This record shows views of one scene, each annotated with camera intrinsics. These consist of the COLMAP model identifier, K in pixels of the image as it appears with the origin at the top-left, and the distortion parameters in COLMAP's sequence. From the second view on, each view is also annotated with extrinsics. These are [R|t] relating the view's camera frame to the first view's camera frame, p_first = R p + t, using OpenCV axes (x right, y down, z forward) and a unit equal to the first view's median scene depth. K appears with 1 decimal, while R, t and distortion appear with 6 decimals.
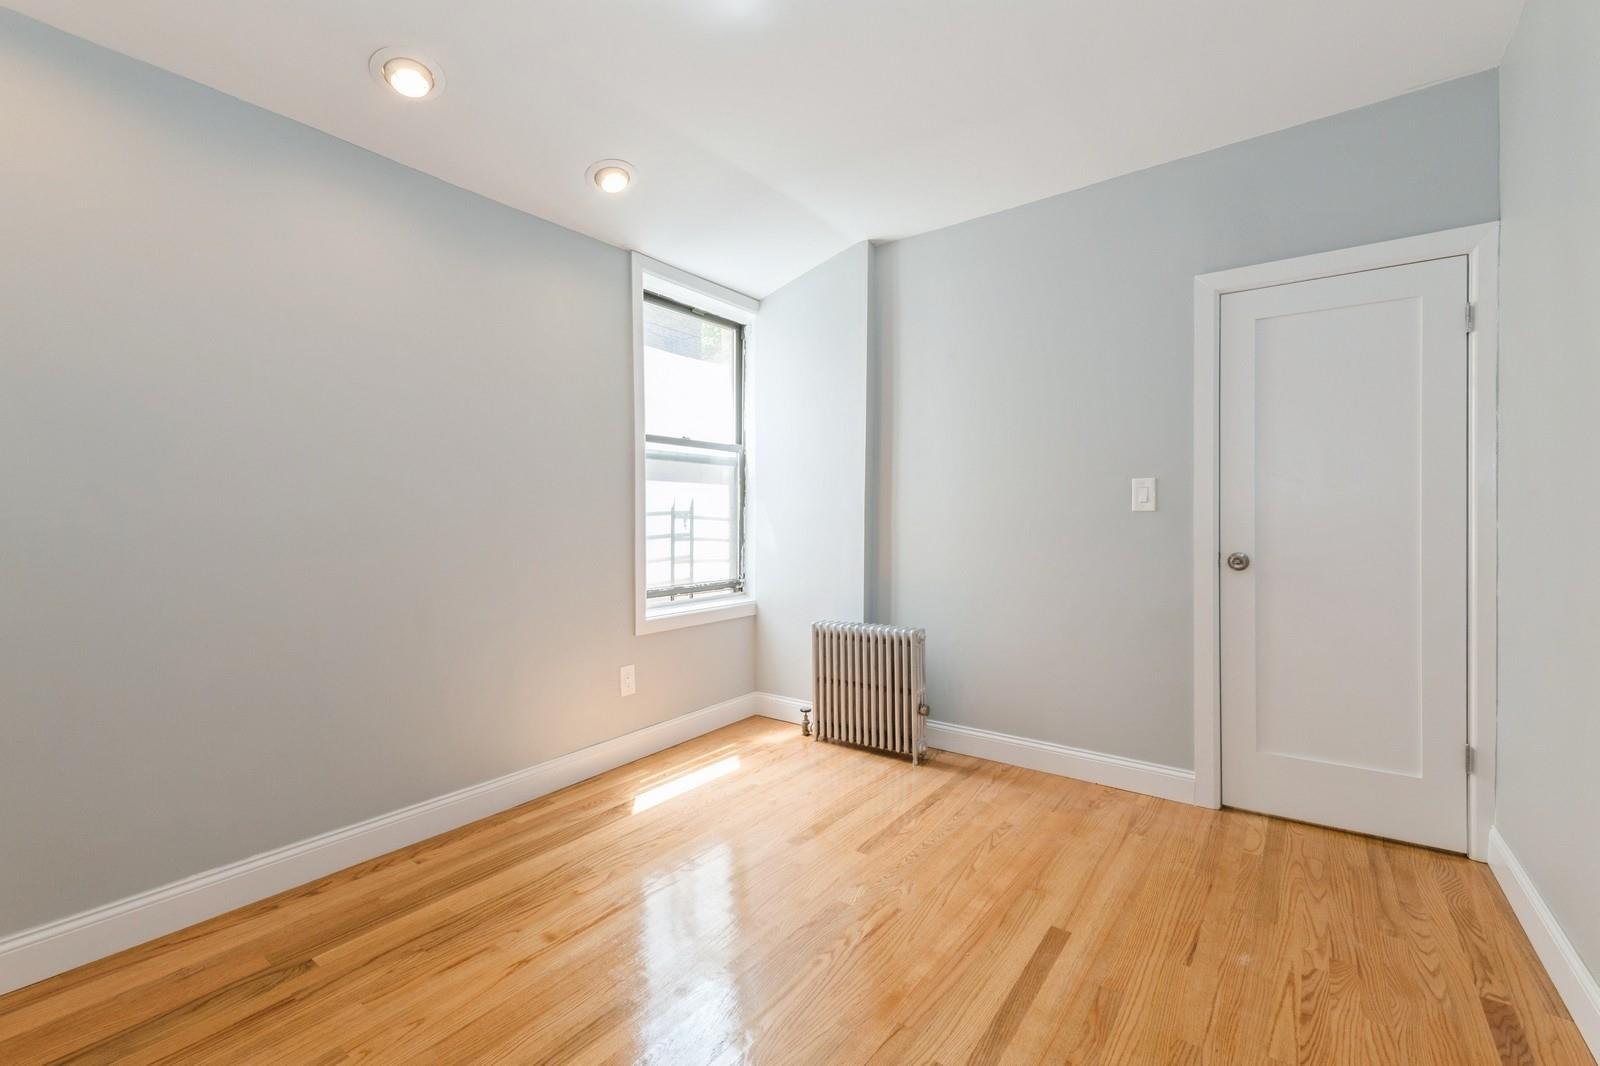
lens RADIAL K [[681.1, 0, 809.6], [0, 681.1, 529.4], [0, 0, 1]] dist [0.010634, -0.001826]
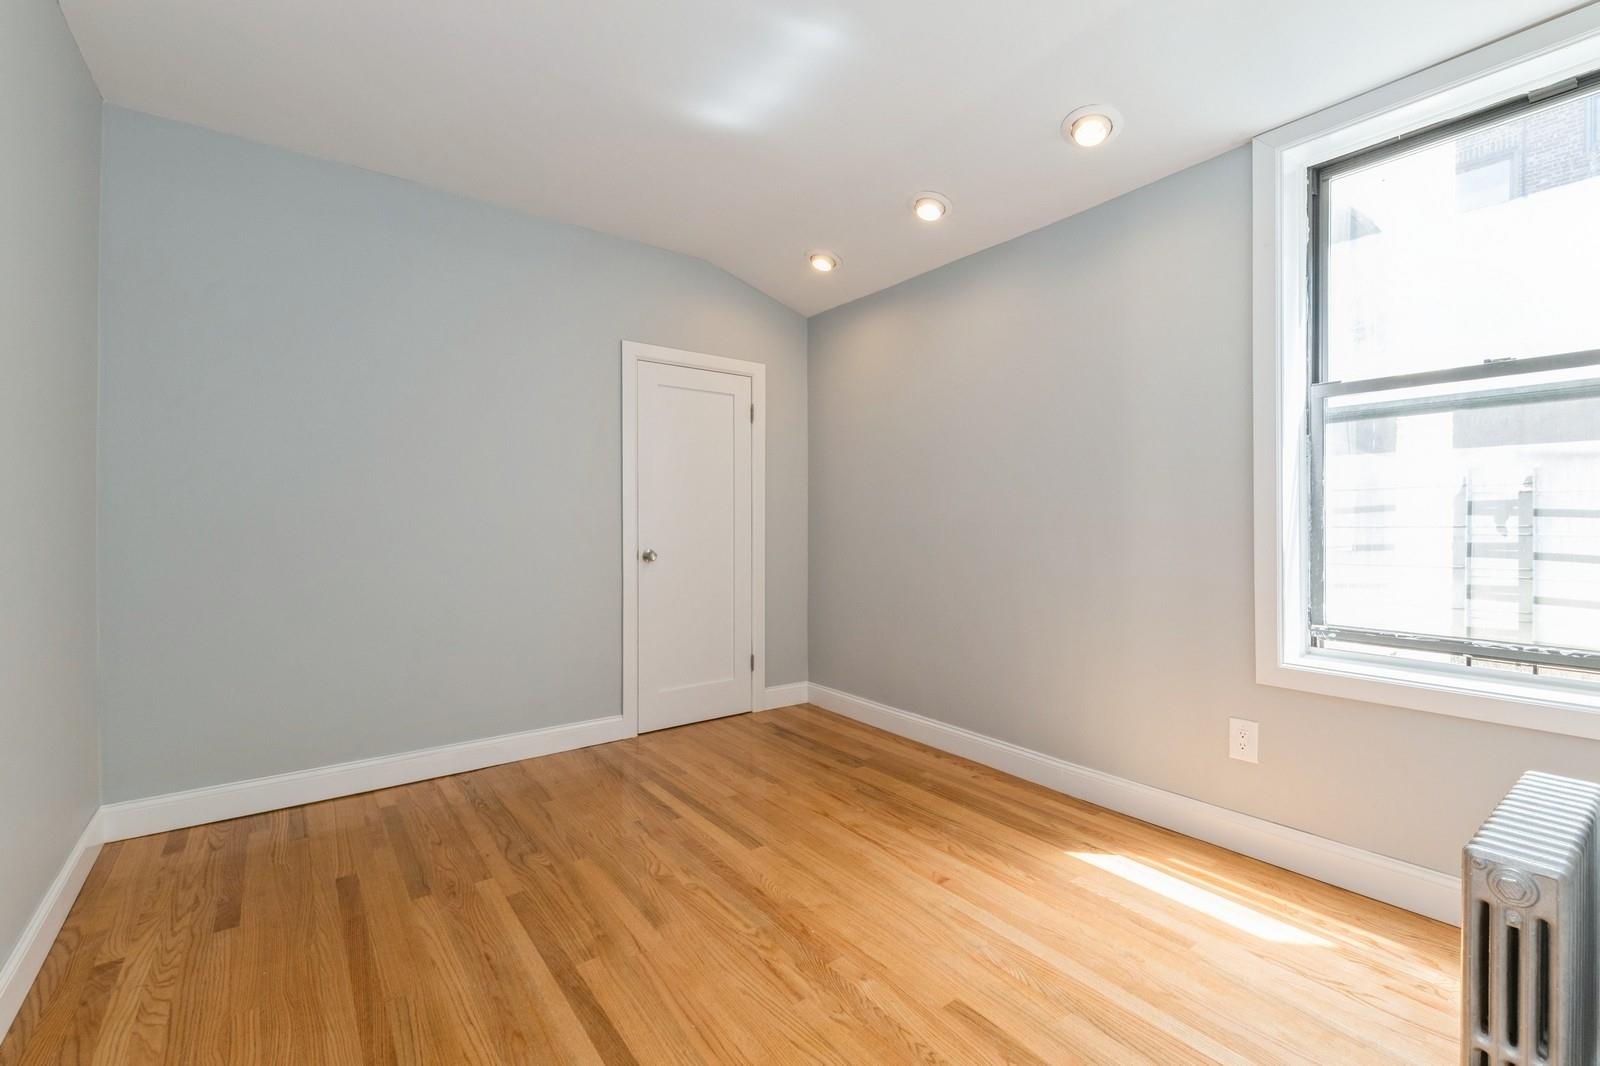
lens RADIAL K [[681.1, 0, 807.0], [0, 681.1, 530.2], [0, 0, 1]] dist [0.010634, -0.001826]
pose [[-0.283724, 0.020070, -0.958696, 0.606436], [-0.014682, 0.999573, 0.025271, -0.012785], [0.958794, 0.021246, -0.283308, 0.831066]]
